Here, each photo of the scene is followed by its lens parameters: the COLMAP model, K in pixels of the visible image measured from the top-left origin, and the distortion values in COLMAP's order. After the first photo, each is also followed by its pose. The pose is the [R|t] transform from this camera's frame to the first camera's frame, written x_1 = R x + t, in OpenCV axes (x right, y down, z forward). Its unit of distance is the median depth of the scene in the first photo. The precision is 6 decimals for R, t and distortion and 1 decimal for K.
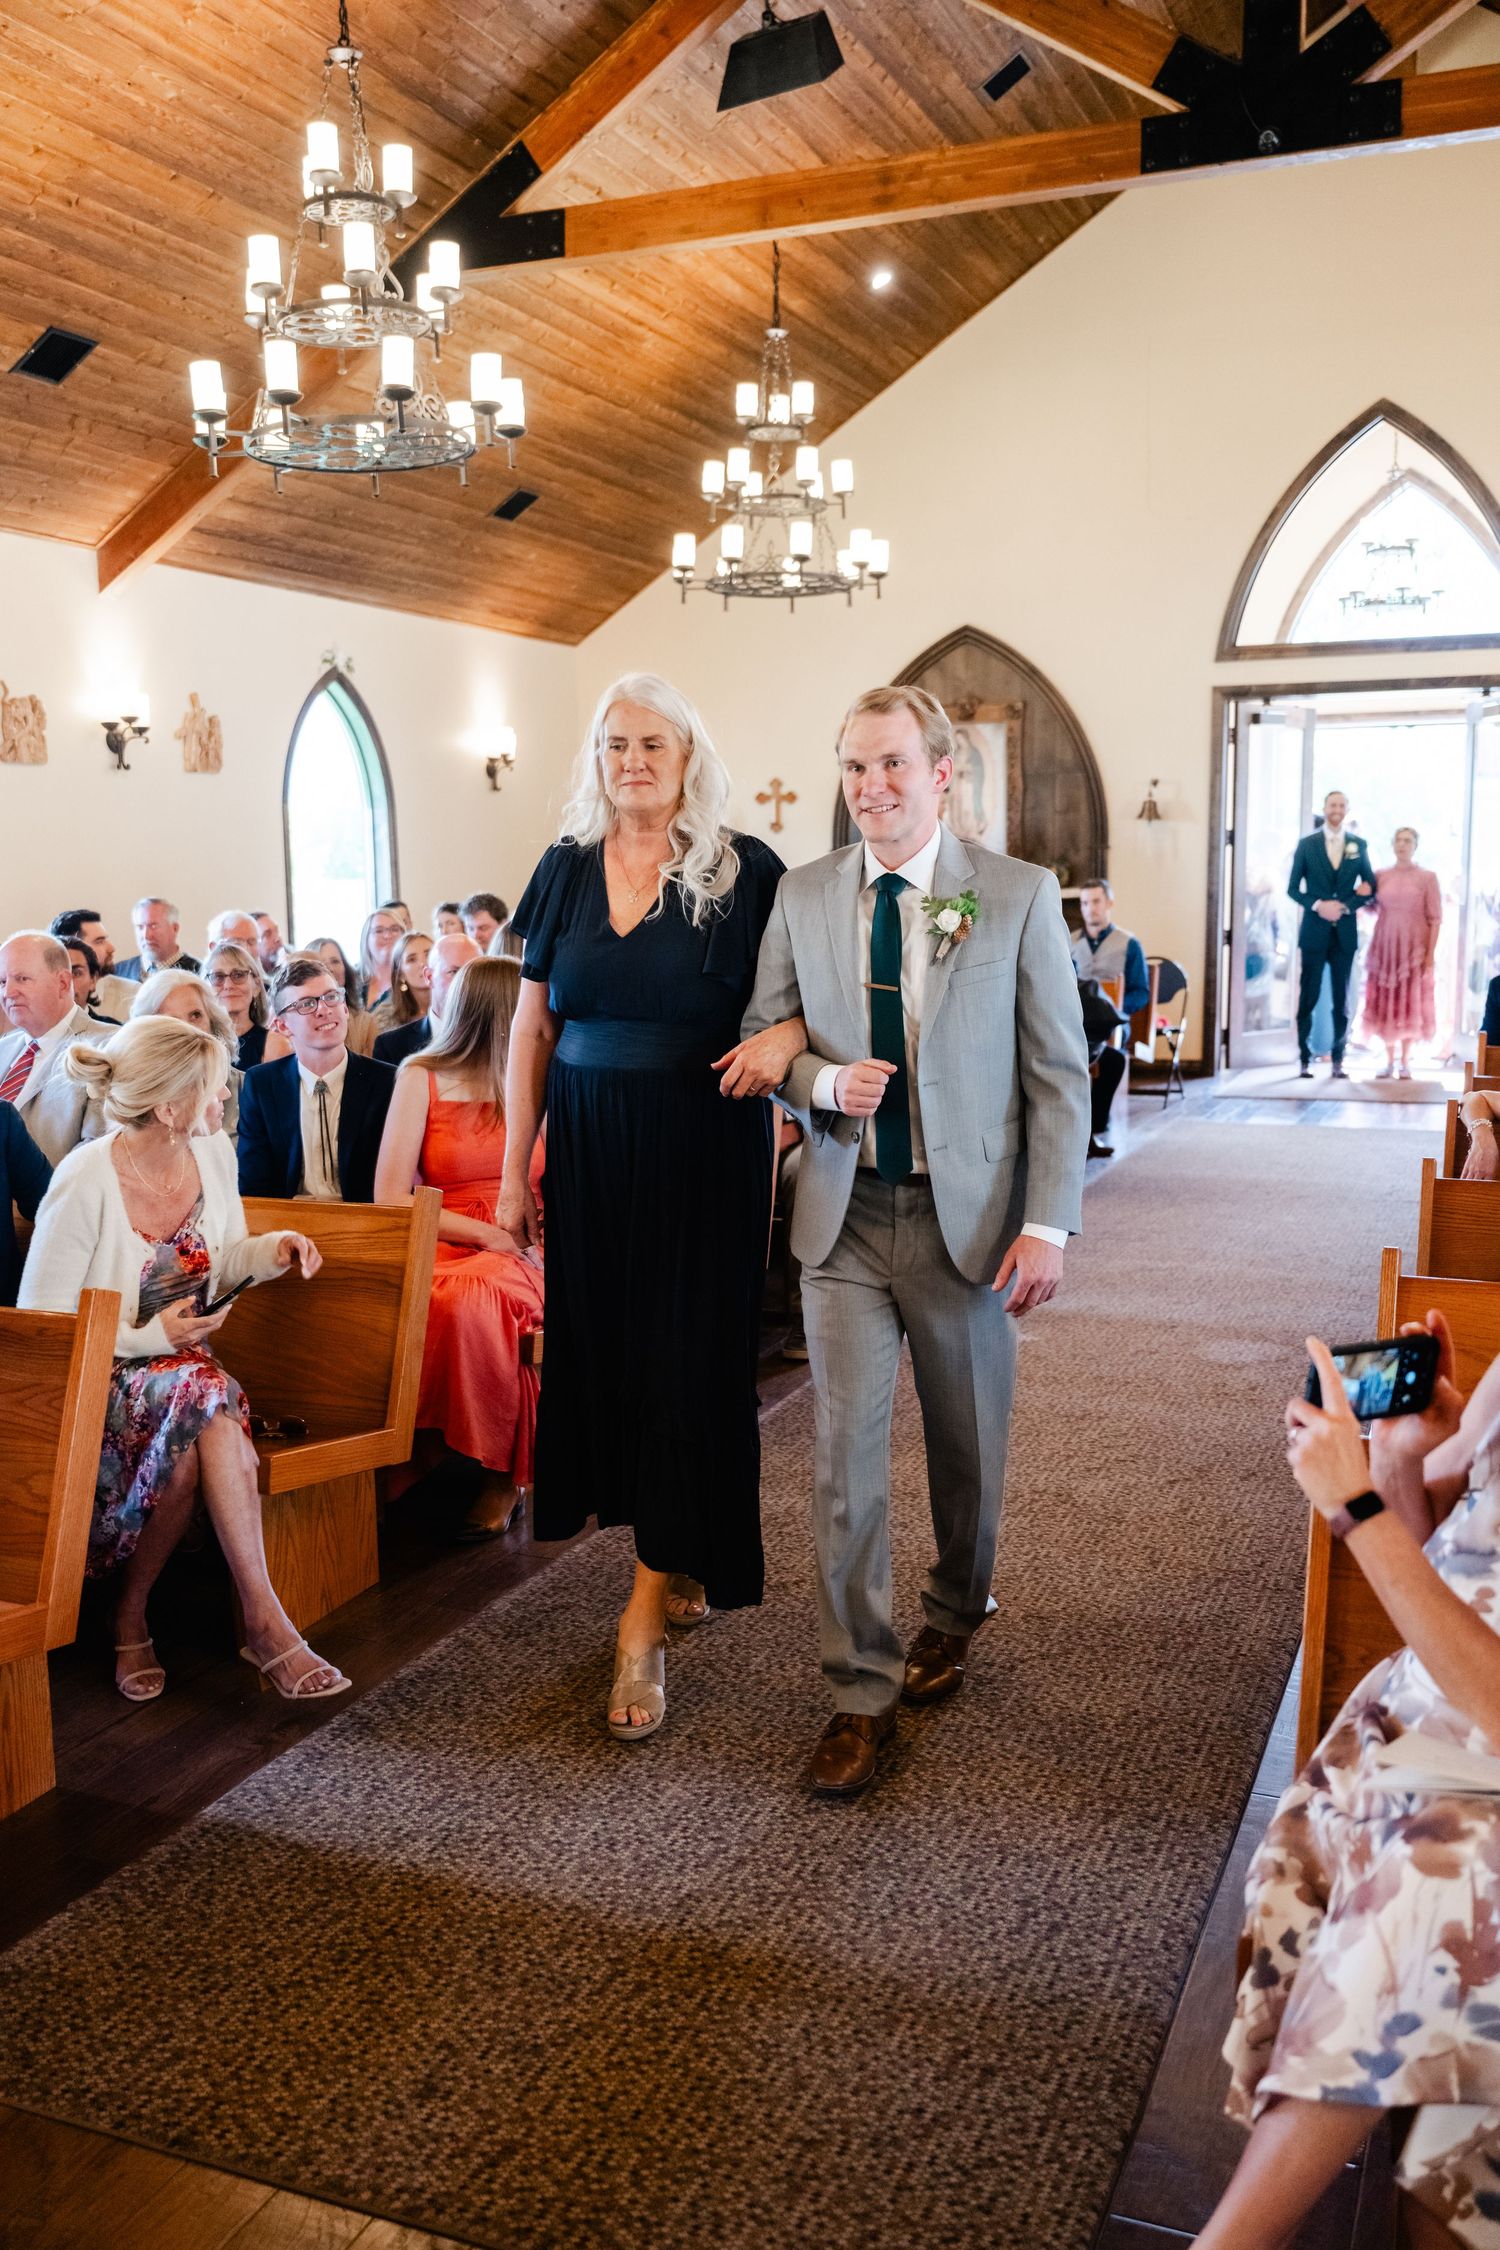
lens RADIAL K [[2035.8, 0, 744.9], [0, 2035.8, 1118.6], [0, 0, 1]] dist [0.019202, -0.015328]
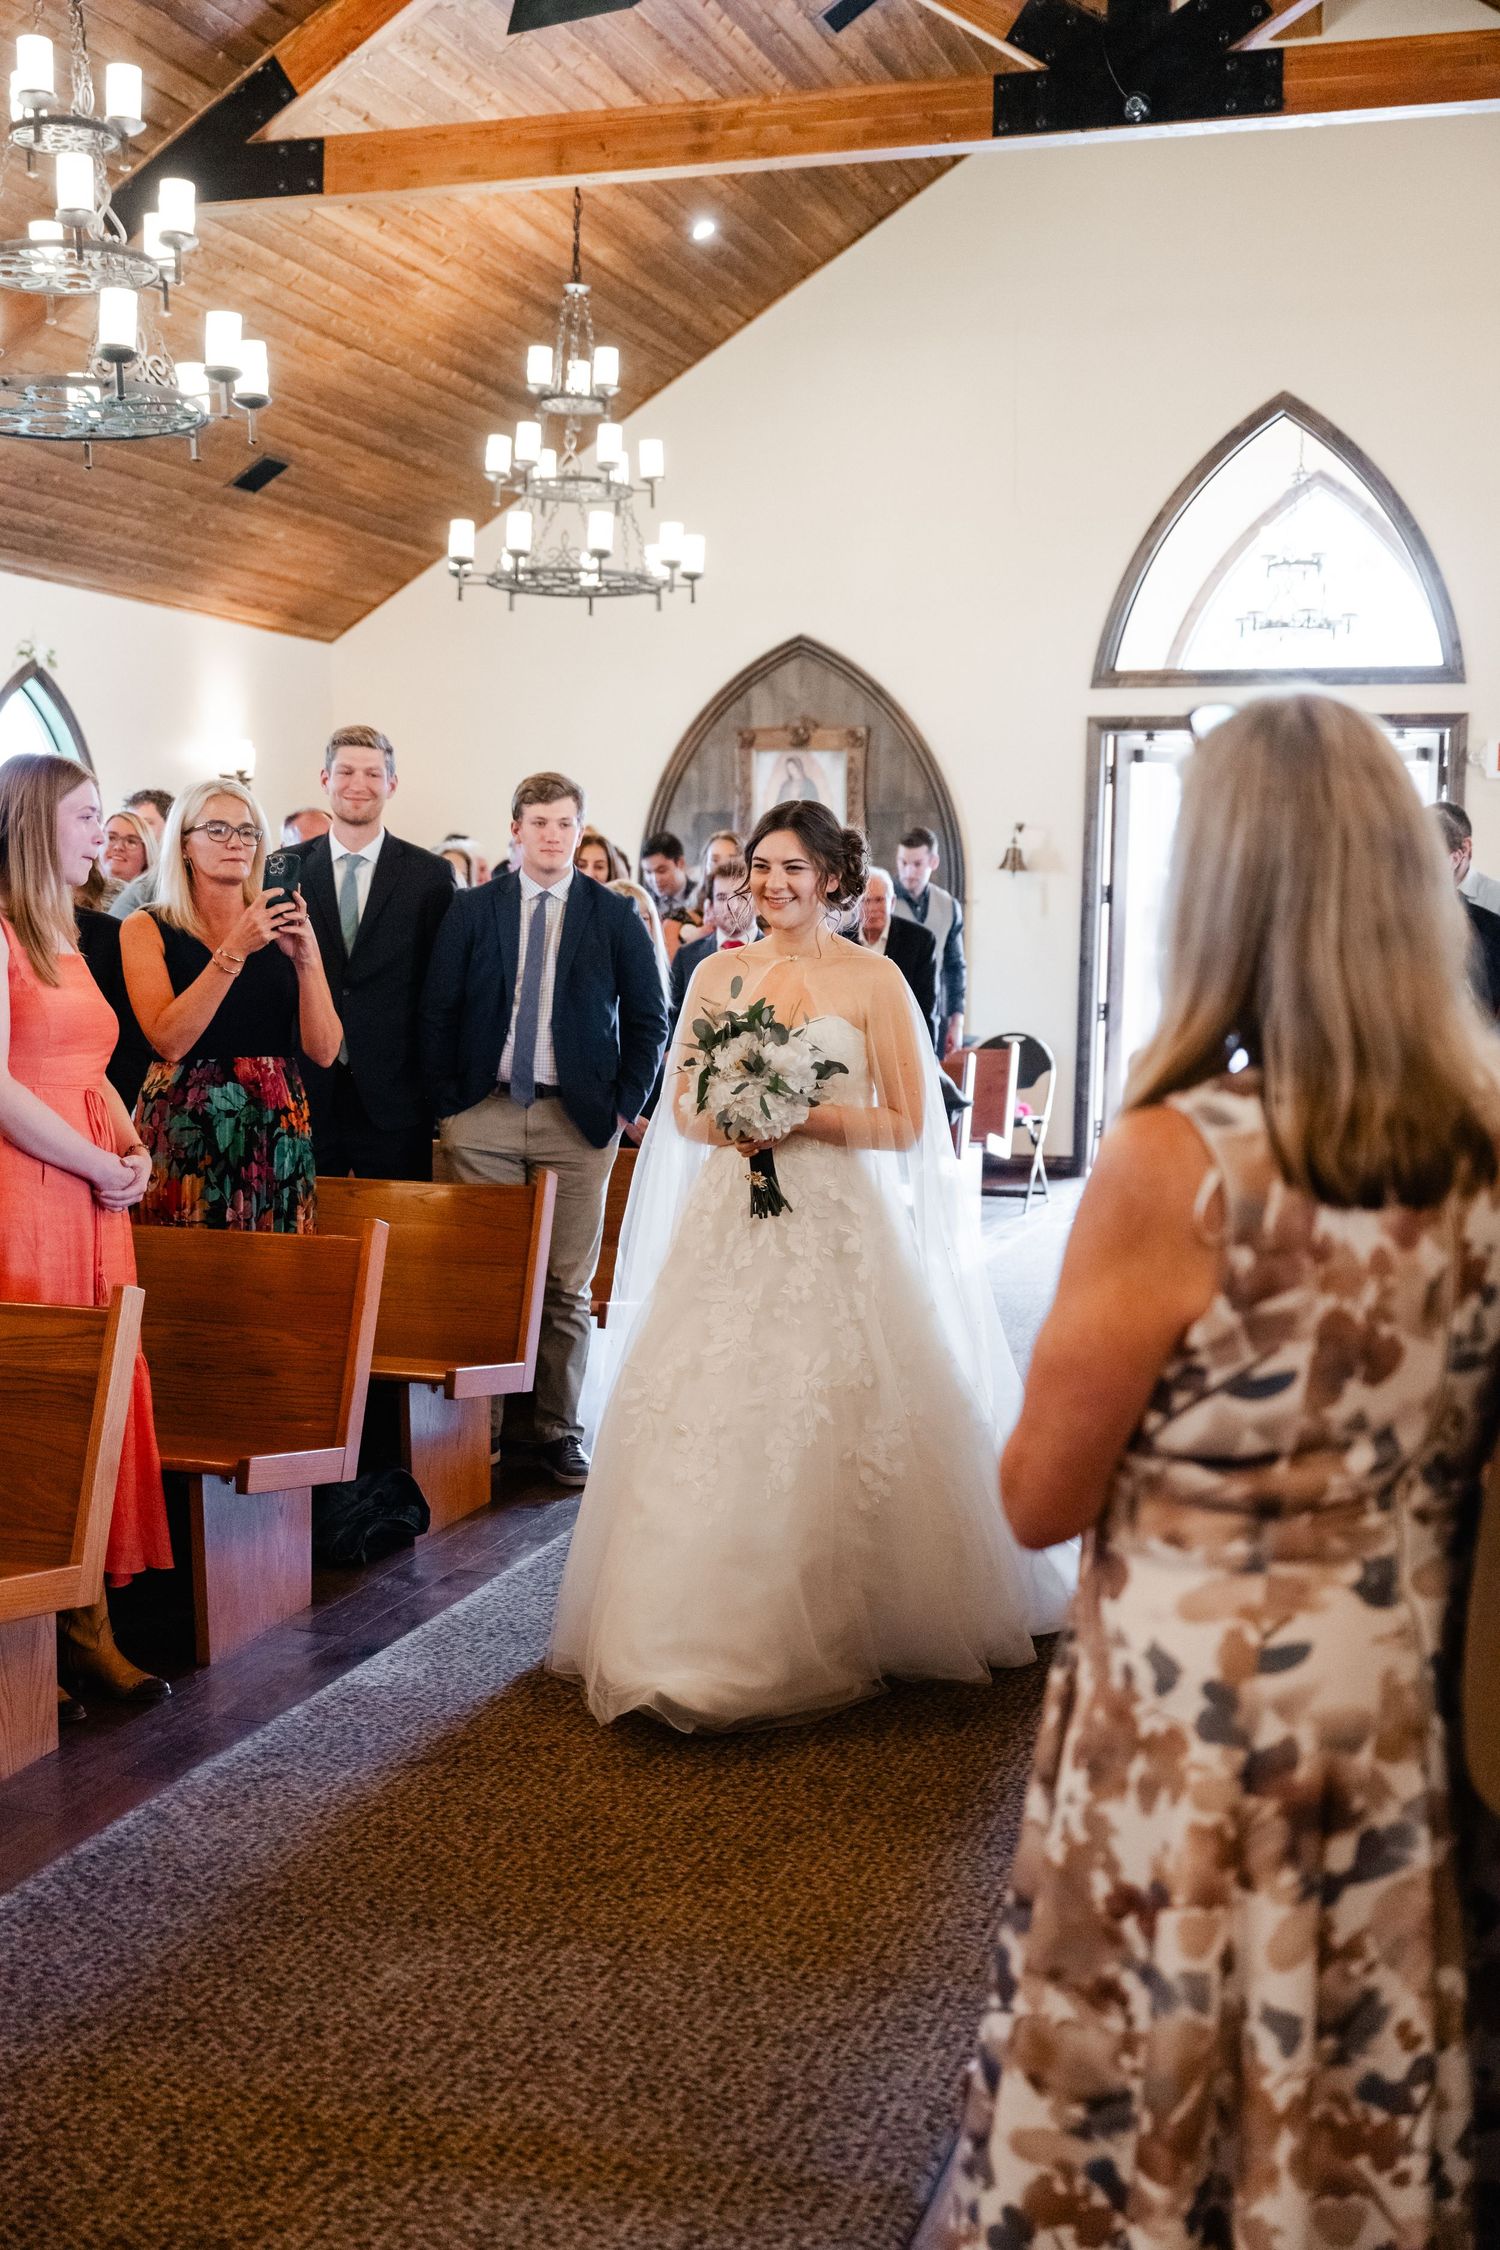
lens RADIAL K [[2544.4, 0, 749.2], [0, 2544.4, 1121.3], [0, 0, 1]] dist [0.009560, 0.000000]
pose [[0.996608, 0.017984, 0.080302, 0.009525], [-0.014720, 0.999049, -0.041052, 0.002264], [-0.080963, 0.039731, 0.995925, -0.048866]]
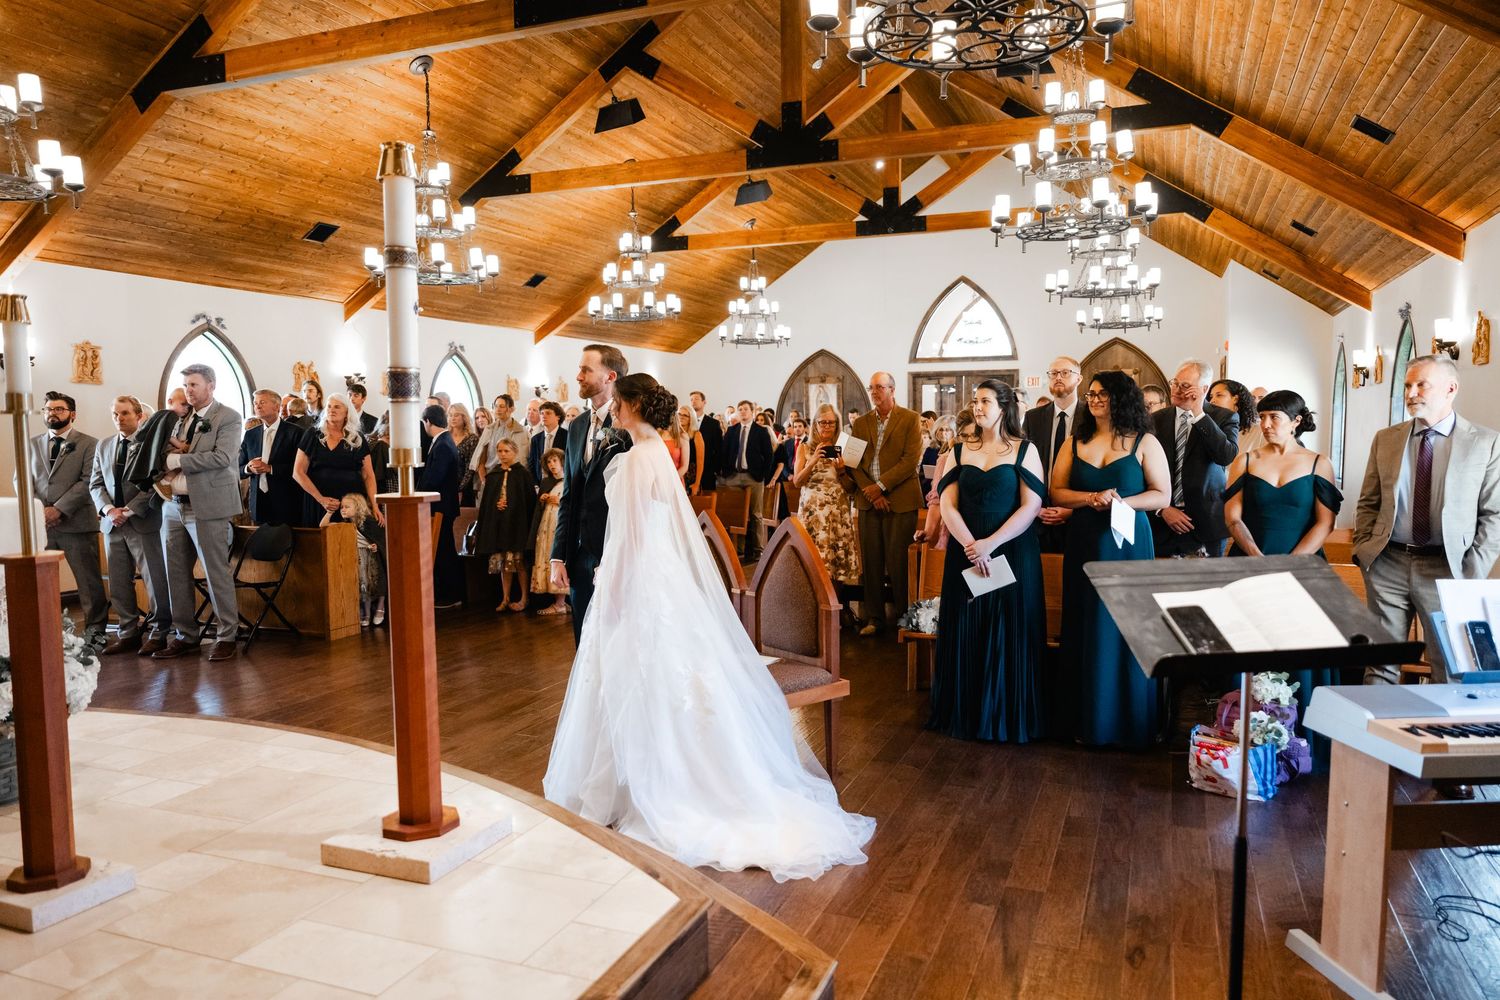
lens RADIAL K [[1236.9, 0, 768.9], [0, 1236.9, 488.4], [0, 0, 1]] dist [0.109117, 0.001635]
pose [[0.999870, 0.003371, 0.015768, 0.011784], [-0.002091, 0.996754, -0.080477, 0.120618], [-0.015988, 0.080433, 0.996632, -0.952196]]
